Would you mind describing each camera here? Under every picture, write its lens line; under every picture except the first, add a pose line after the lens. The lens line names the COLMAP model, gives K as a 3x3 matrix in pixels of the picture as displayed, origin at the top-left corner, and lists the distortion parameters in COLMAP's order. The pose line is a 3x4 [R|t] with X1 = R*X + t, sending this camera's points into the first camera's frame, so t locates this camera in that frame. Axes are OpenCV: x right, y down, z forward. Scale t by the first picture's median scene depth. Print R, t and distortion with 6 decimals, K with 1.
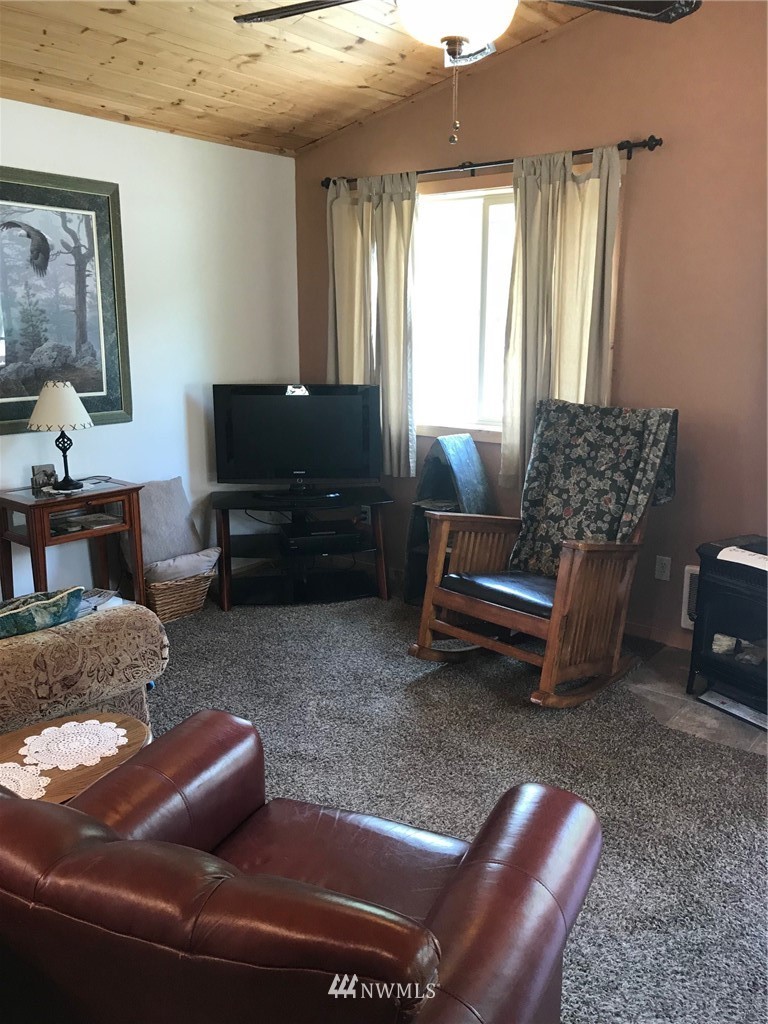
lens RADIAL K [[851.0, 0, 379.5], [0, 851.0, 510.0], [0, 0, 1]] dist [0.067035, -0.057307]
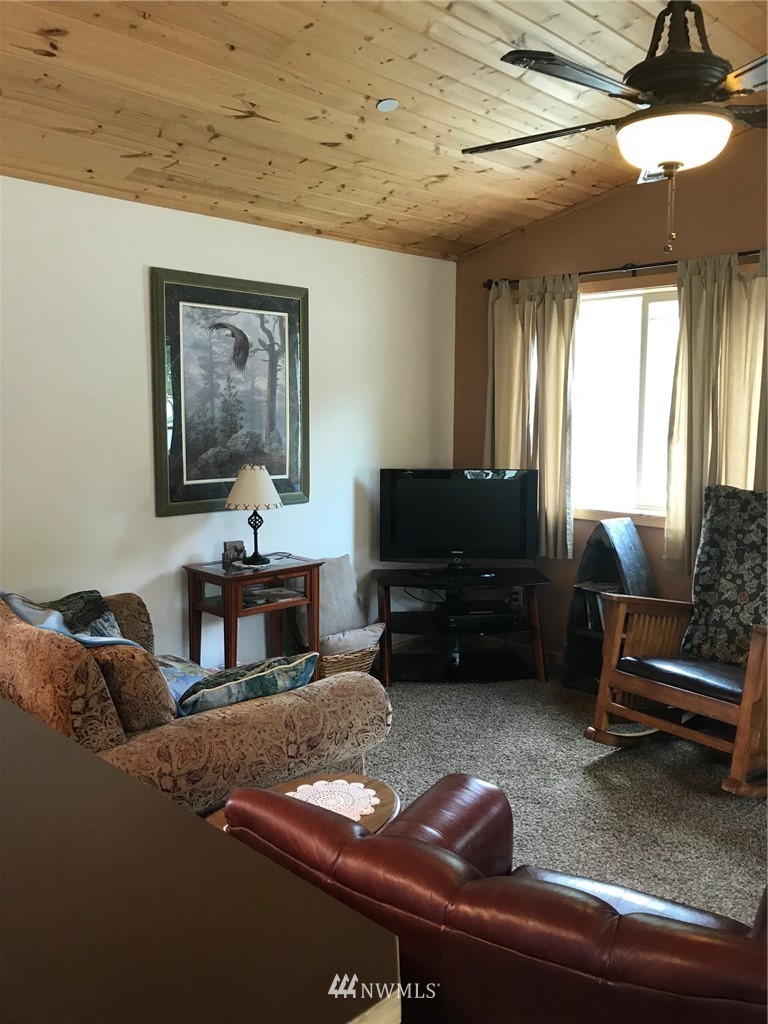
lens RADIAL K [[851.0, 0, 390.4], [0, 851.0, 497.4], [0, 0, 1]] dist [0.067035, -0.057307]
pose [[0.995706, 0.012894, -0.091668, -0.098534], [-0.023065, 0.993578, -0.110771, 0.006851], [0.089651, 0.112410, 0.989609, -0.047655]]
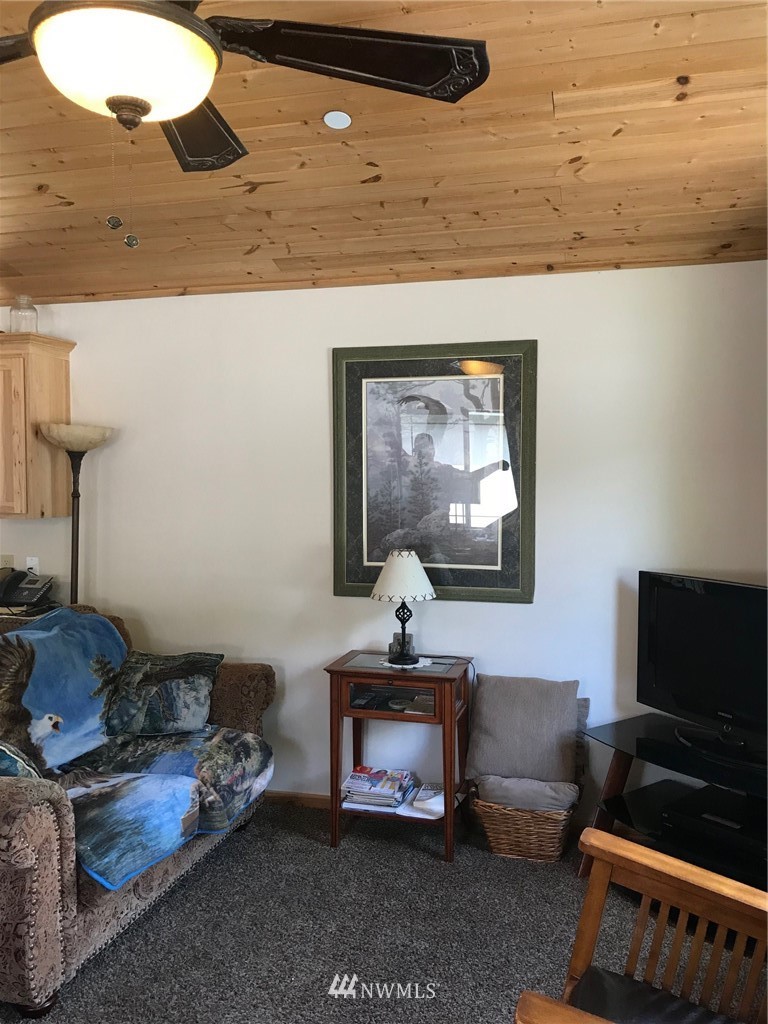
lens RADIAL K [[851.0, 0, 384.4], [0, 851.0, 515.9], [0, 0, 1]] dist [0.067035, -0.057307]
pose [[0.405169, 0.035560, -0.913550, 0.474089], [-0.199227, 0.978663, -0.050265, -0.129929], [0.892270, 0.202370, 0.403609, 0.564385]]
